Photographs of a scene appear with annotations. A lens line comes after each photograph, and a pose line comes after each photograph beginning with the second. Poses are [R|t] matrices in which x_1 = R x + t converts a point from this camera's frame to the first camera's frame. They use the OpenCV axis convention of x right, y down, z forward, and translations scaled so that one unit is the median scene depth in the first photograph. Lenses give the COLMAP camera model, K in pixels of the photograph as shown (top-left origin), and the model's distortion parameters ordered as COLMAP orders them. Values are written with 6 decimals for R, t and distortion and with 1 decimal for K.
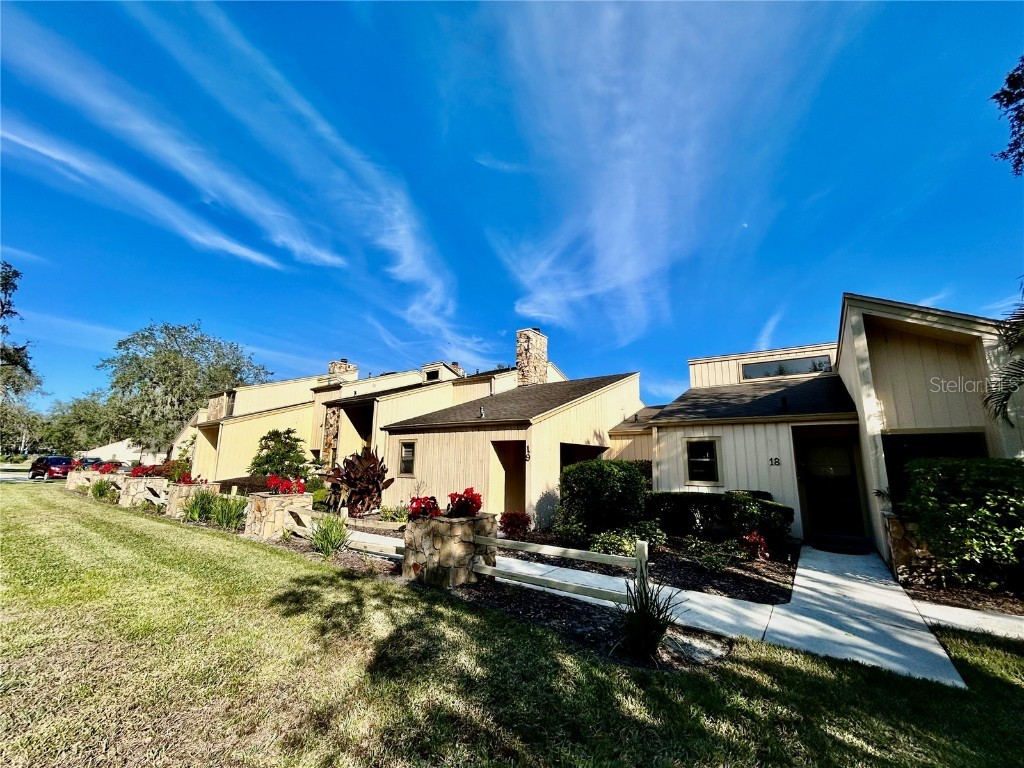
lens RADIAL K [[418.2, 0, 513.4], [0, 418.2, 404.5], [0, 0, 1]] dist [-0.002611, 0.000211]
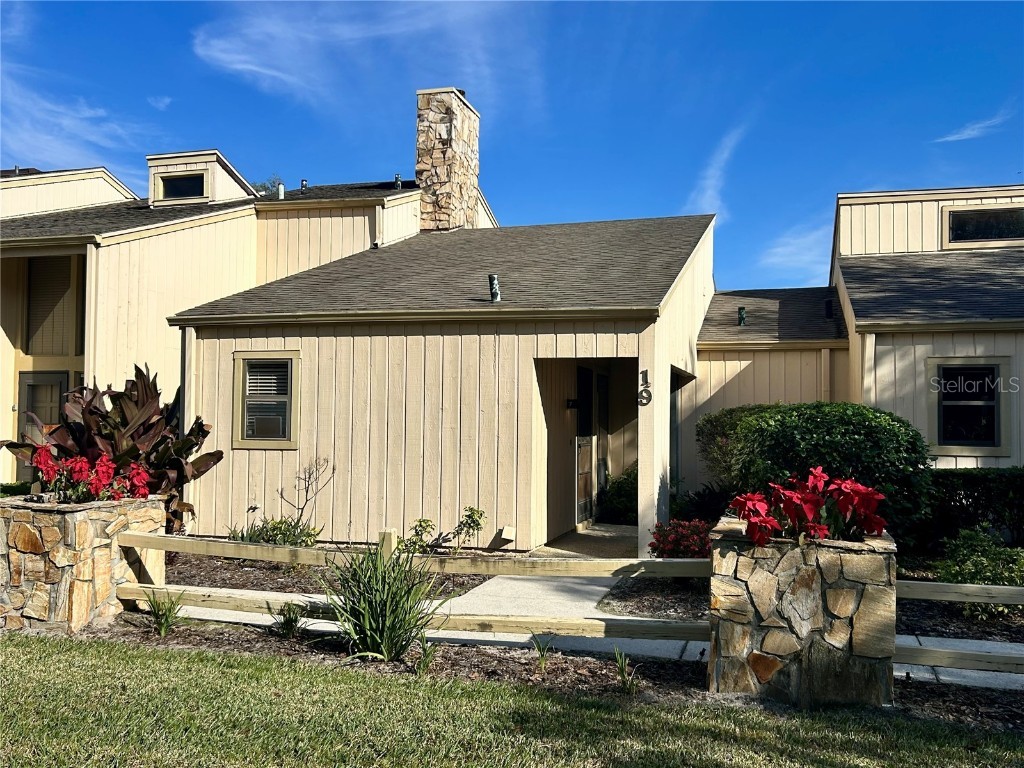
lens RADIAL K [[930.2, 0, 508.1], [0, 930.2, 388.8], [0, 0, 1]] dist [0.017290, 0.004214]
pose [[0.943187, 0.007520, 0.332178, -0.146101], [-0.043384, 0.993972, 0.100683, 0.010443], [-0.329419, -0.109374, 0.937828, 0.055296]]
